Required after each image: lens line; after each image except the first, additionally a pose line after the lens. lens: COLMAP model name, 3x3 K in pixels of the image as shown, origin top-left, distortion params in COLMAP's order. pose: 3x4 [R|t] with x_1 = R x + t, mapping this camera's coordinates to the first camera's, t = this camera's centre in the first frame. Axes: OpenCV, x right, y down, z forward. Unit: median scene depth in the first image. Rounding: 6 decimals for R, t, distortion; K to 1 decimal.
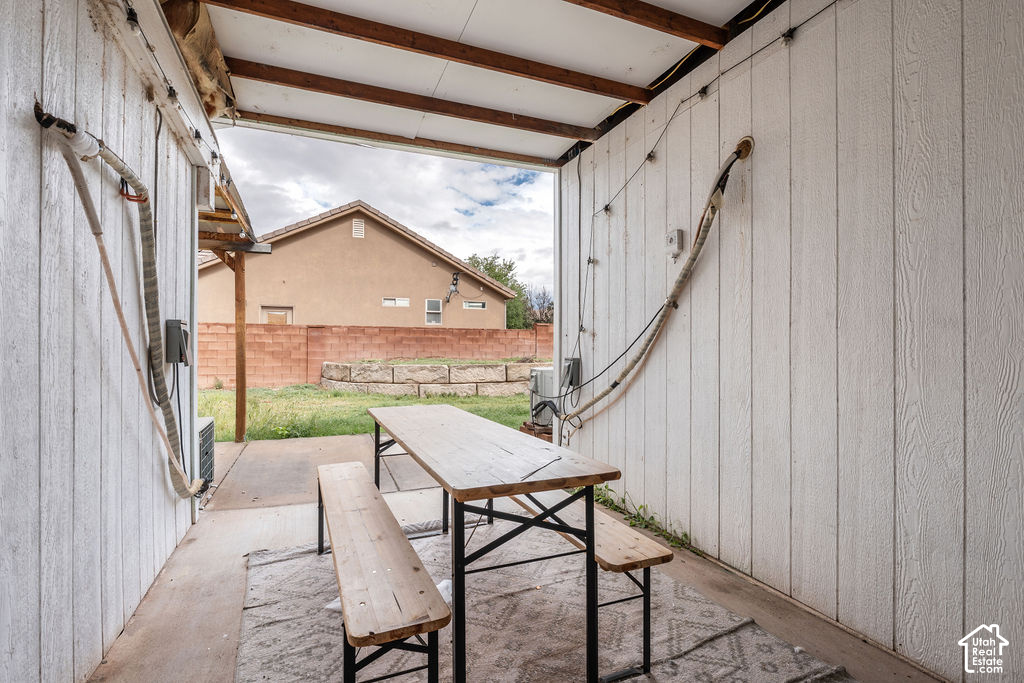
lens RADIAL K [[487.7, 0, 514.4], [0, 487.7, 343.1], [0, 0, 1]] dist [0.000407, -0.000028]
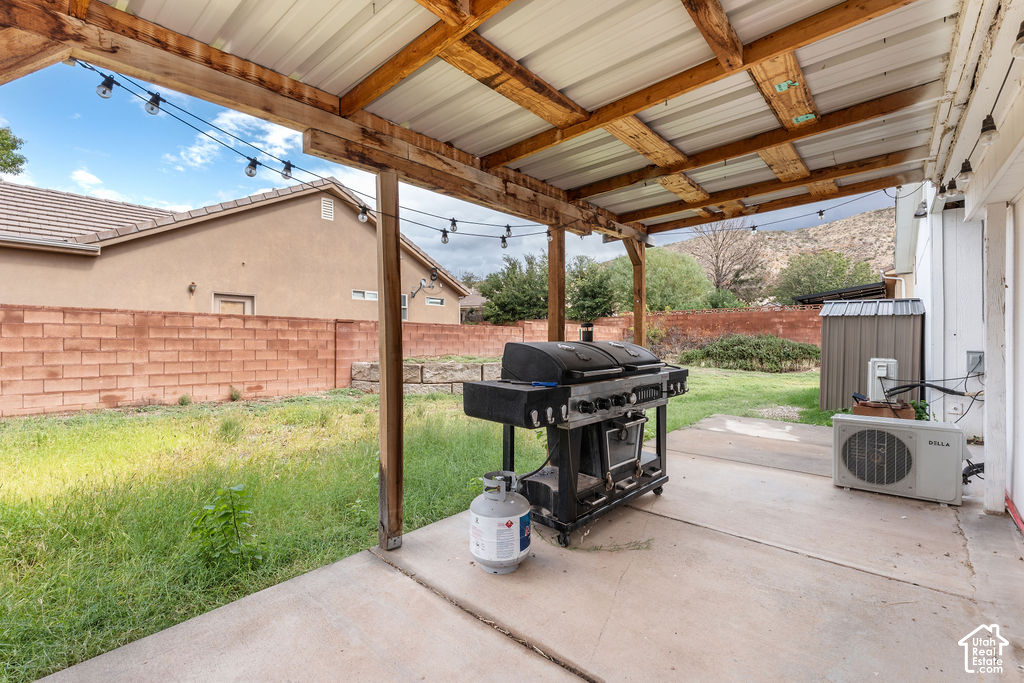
lens RADIAL K [[455.0, 0, 512.3], [0, 455.0, 345.7], [0, 0, 1]] dist [-0.000403, 0.000043]
pose [[0.886329, -0.008592, 0.462977, -0.466880], [0.002339, 0.999898, 0.014079, -0.001415], [-0.463051, -0.011396, 0.886259, 0.140932]]
